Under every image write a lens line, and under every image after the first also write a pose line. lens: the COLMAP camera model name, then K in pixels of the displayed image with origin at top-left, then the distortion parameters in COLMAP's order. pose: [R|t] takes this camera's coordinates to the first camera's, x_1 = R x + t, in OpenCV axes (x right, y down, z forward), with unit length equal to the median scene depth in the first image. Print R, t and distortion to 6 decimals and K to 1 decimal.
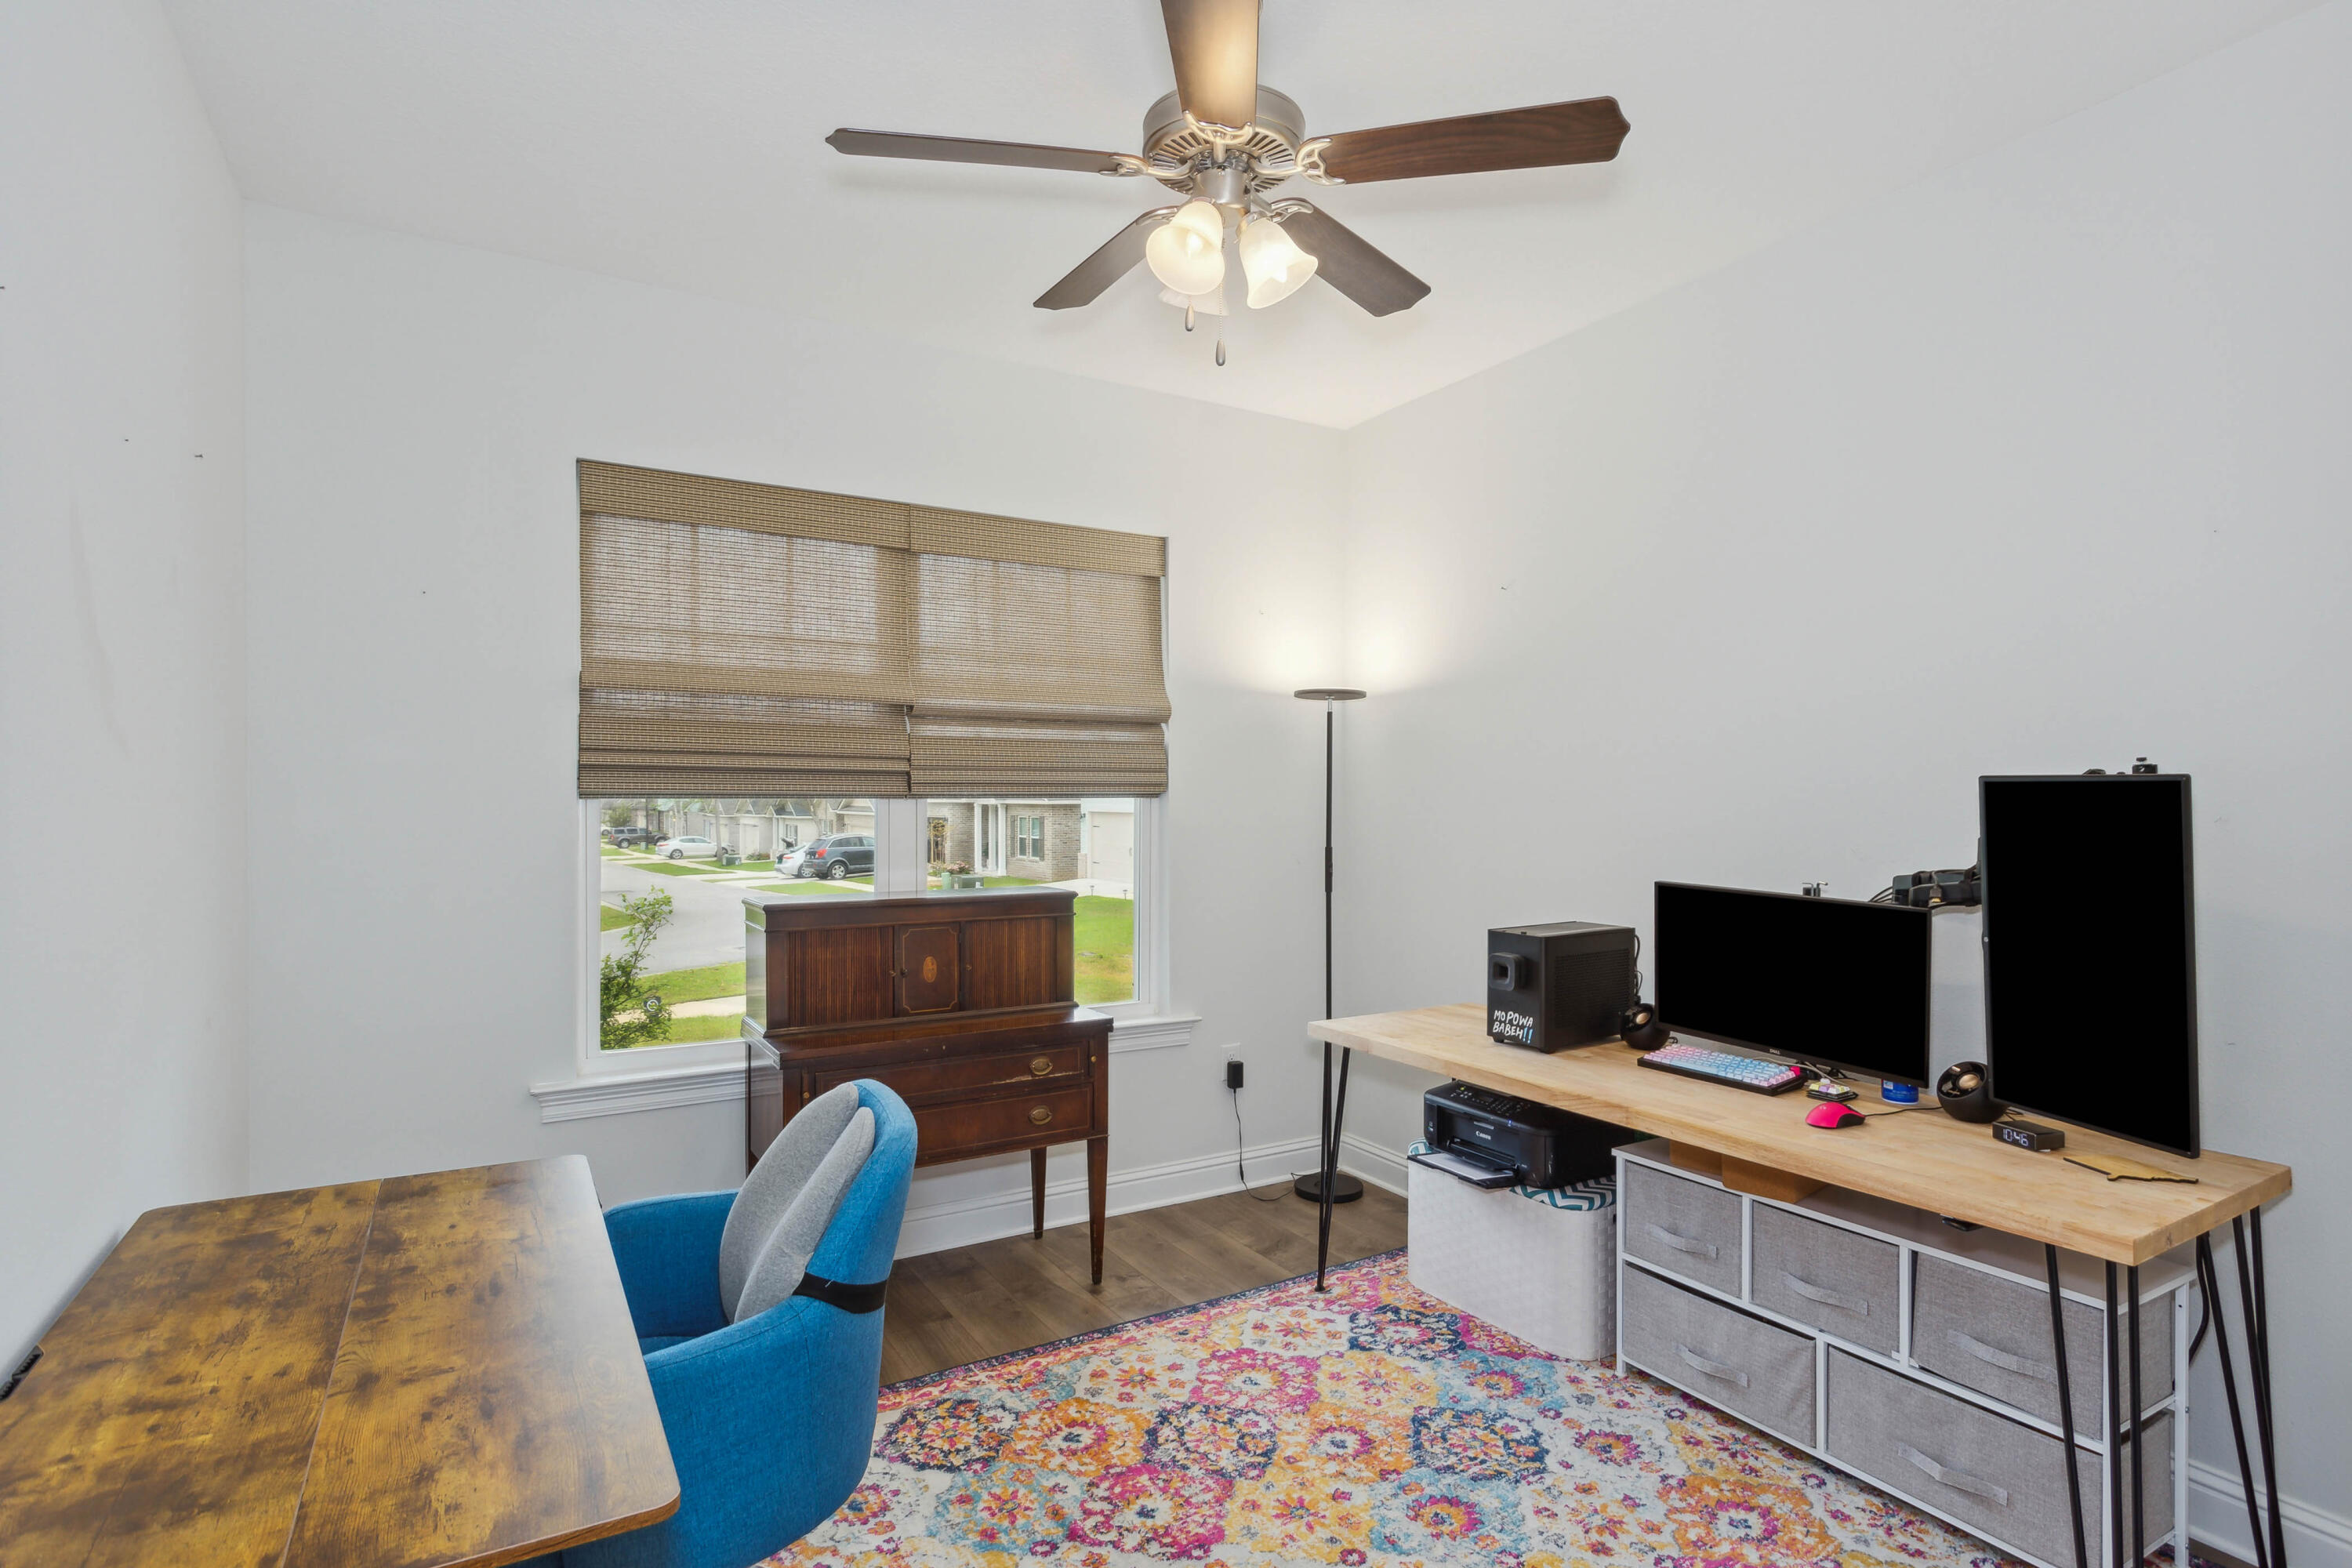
lens RADIAL K [[1124.9, 0, 1109.2], [0, 1124.9, 802.9], [0, 0, 1]] dist [0.000376, -0.000330]
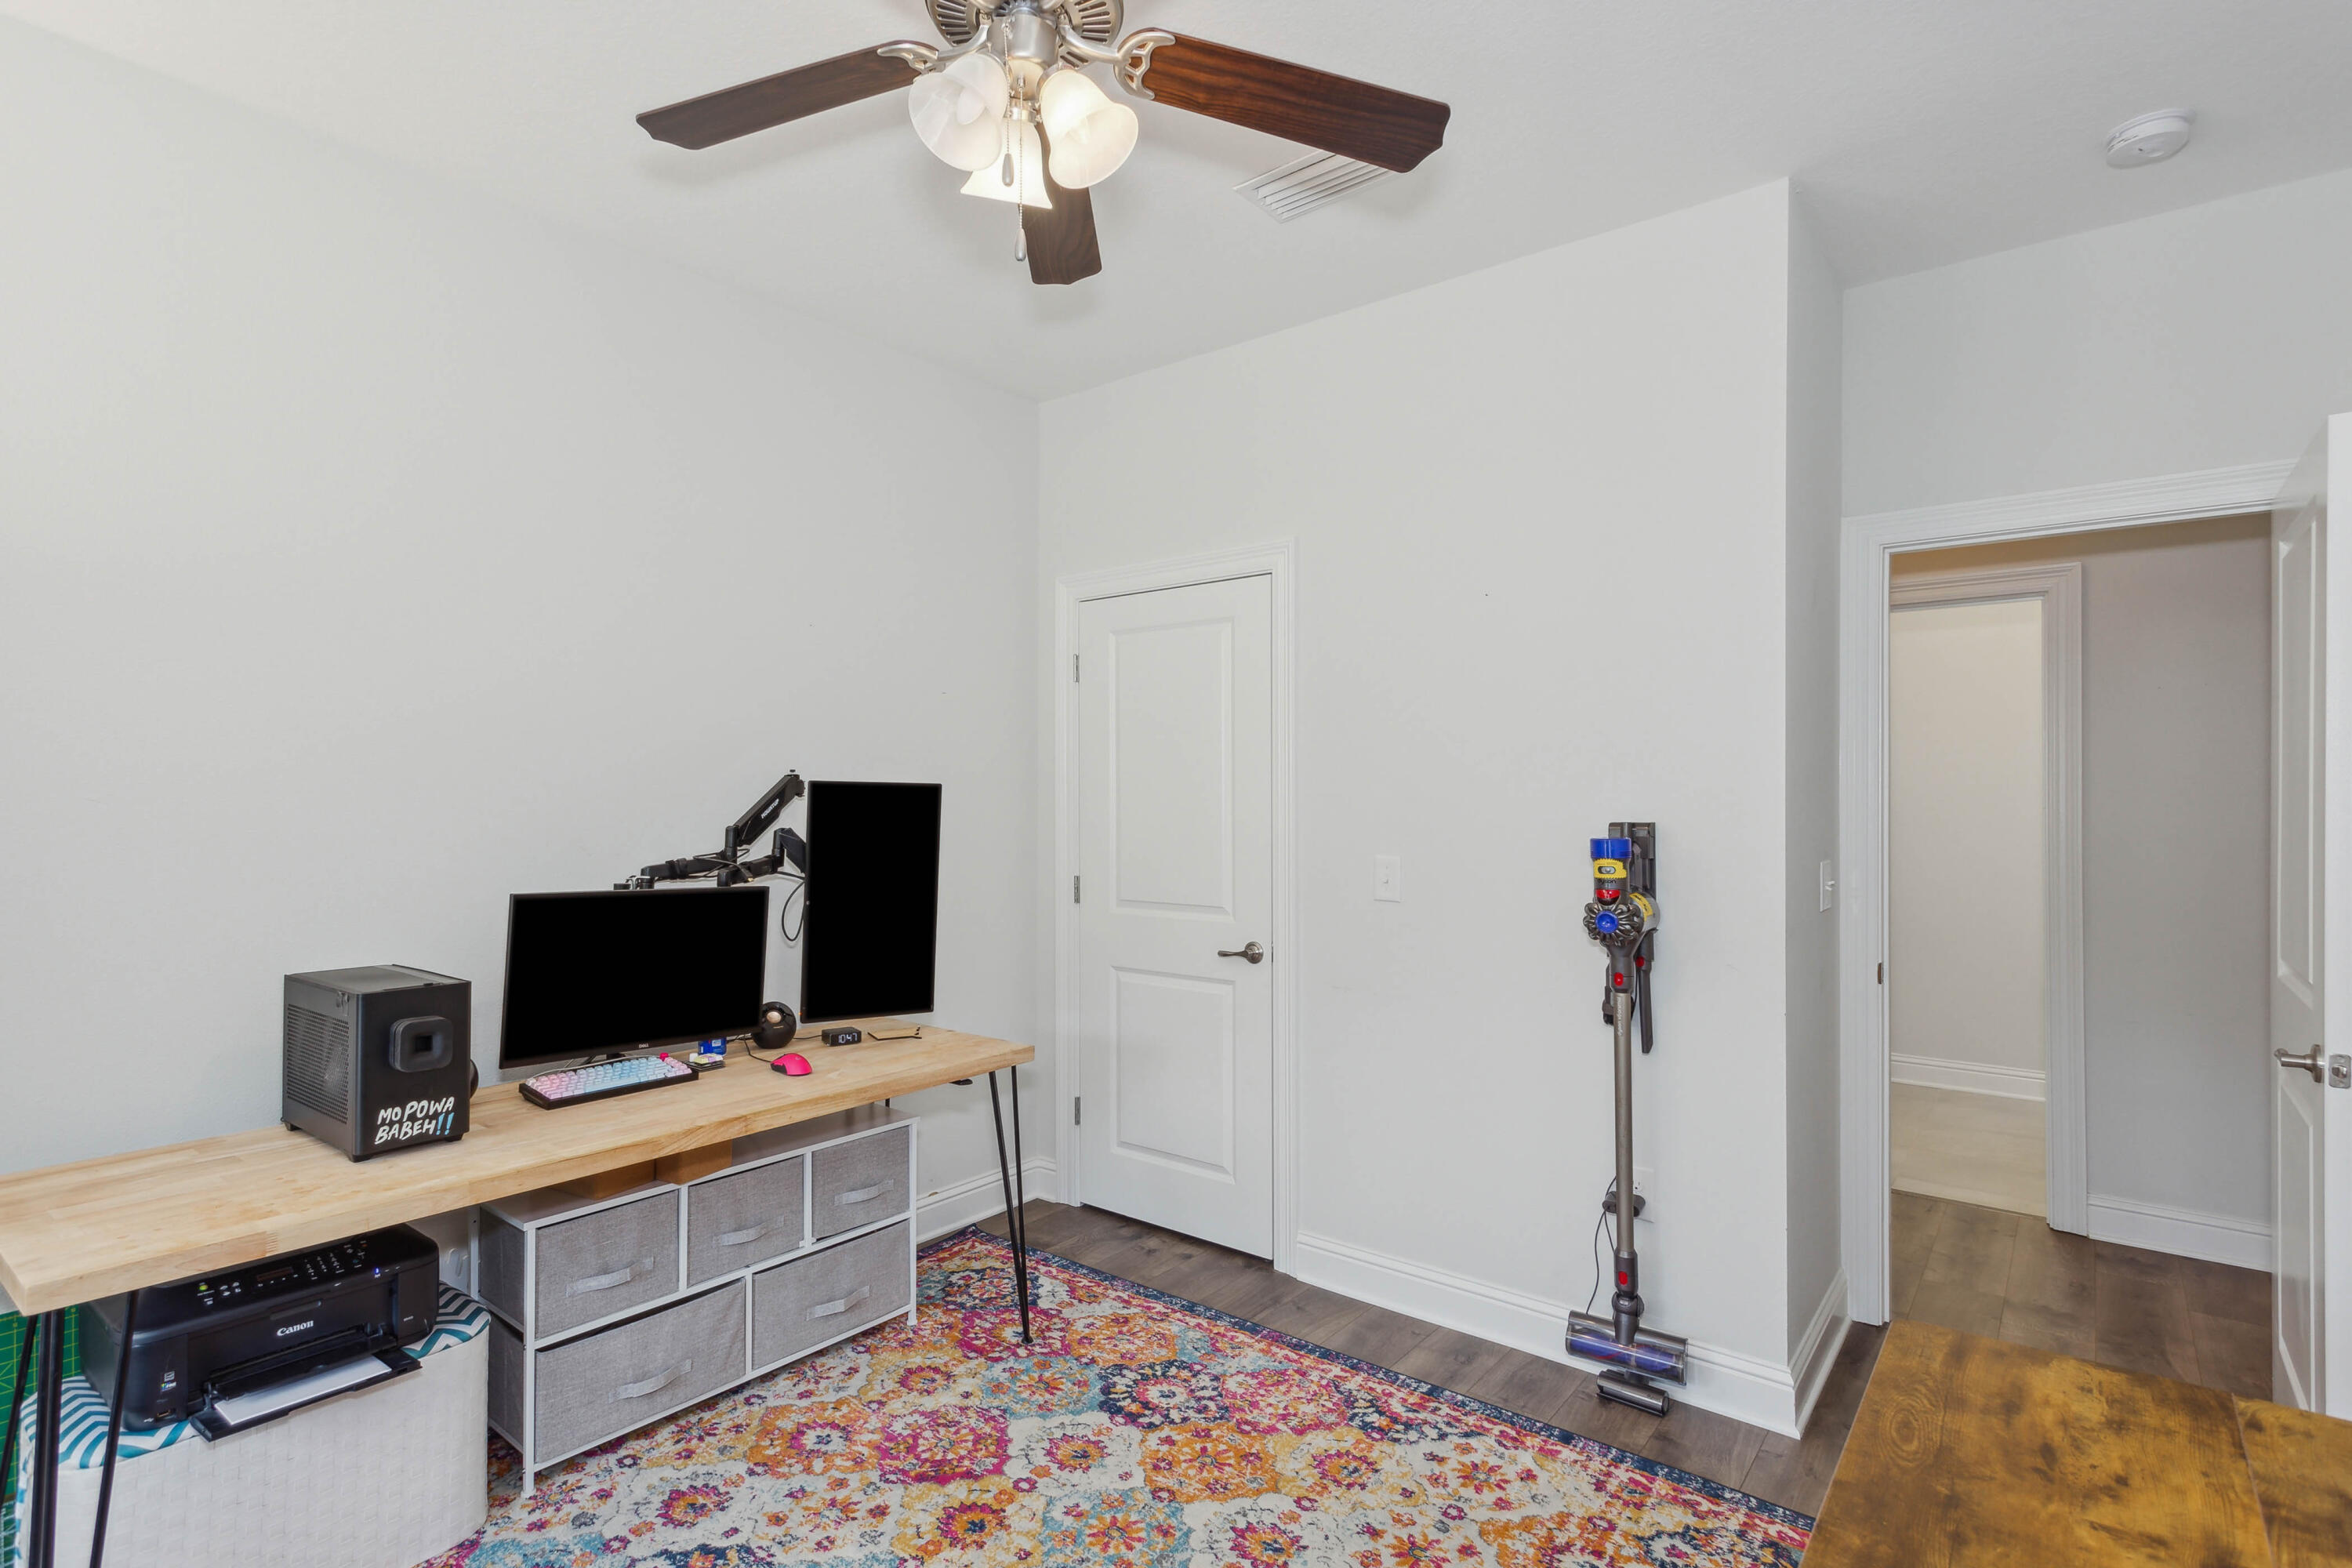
lens RADIAL K [[1155.6, 0, 1151.2], [0, 1155.6, 784.6], [0, 0, 1]] dist [0.014319, -0.000592]
pose [[-0.372817, 0.008647, 0.927865, -0.611396], [-0.000979, 0.999952, -0.009712, -0.006071], [-0.927904, -0.004530, -0.372791, 1.063751]]
